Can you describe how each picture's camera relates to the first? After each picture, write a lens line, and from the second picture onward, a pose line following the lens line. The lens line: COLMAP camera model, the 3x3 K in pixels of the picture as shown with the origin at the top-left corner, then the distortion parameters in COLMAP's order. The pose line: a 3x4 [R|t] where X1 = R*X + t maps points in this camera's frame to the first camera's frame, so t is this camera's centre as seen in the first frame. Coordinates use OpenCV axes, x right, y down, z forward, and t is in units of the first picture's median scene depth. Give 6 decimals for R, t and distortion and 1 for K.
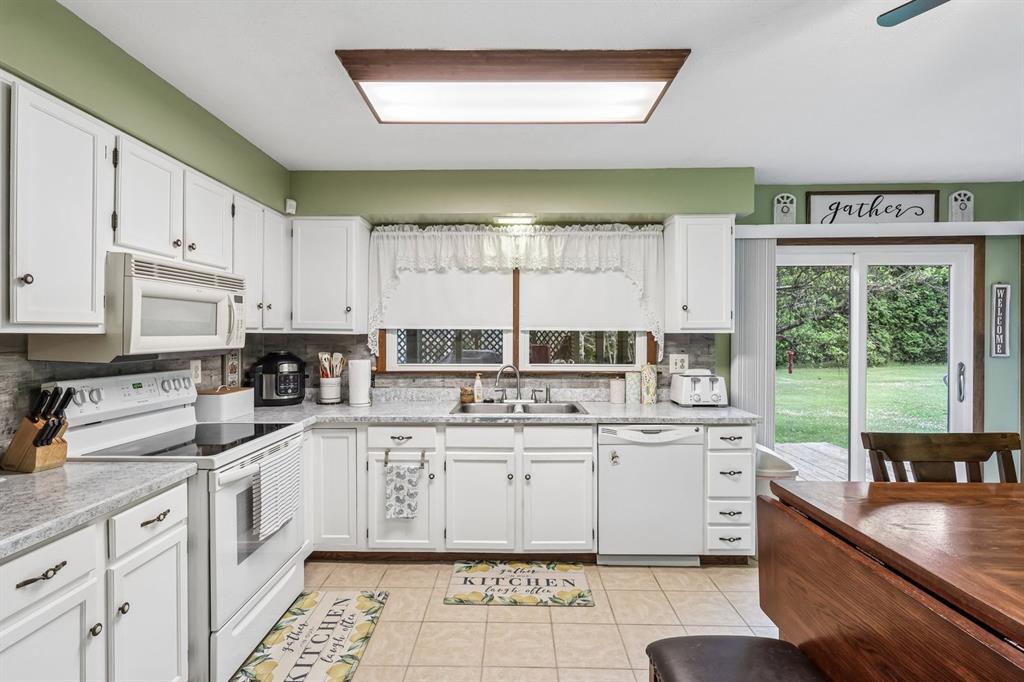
lens RADIAL K [[489.8, 0, 508.4], [0, 489.8, 339.2], [0, 0, 1]] dist [0.005693, 0.000094]
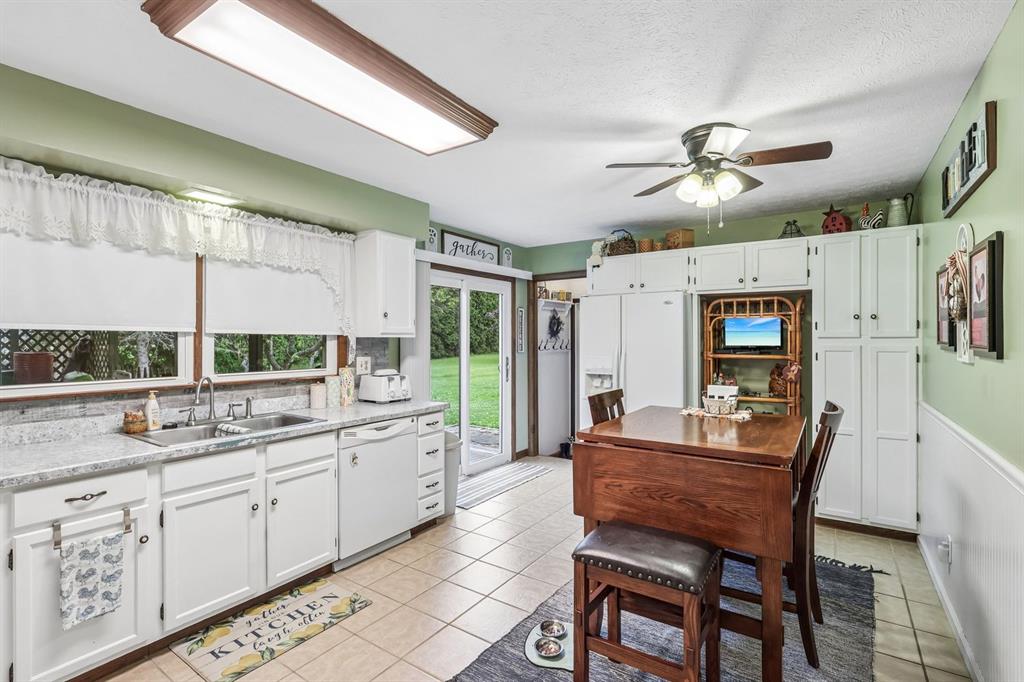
lens RADIAL K [[489.8, 0, 511.9], [0, 489.8, 339.0], [0, 0, 1]] dist [0.005693, 0.000094]
pose [[0.540897, 0.000105, 0.841089, -0.397312], [0.004717, 0.999984, -0.003159, -0.003513], [-0.841076, 0.005676, 0.540887, 0.144017]]
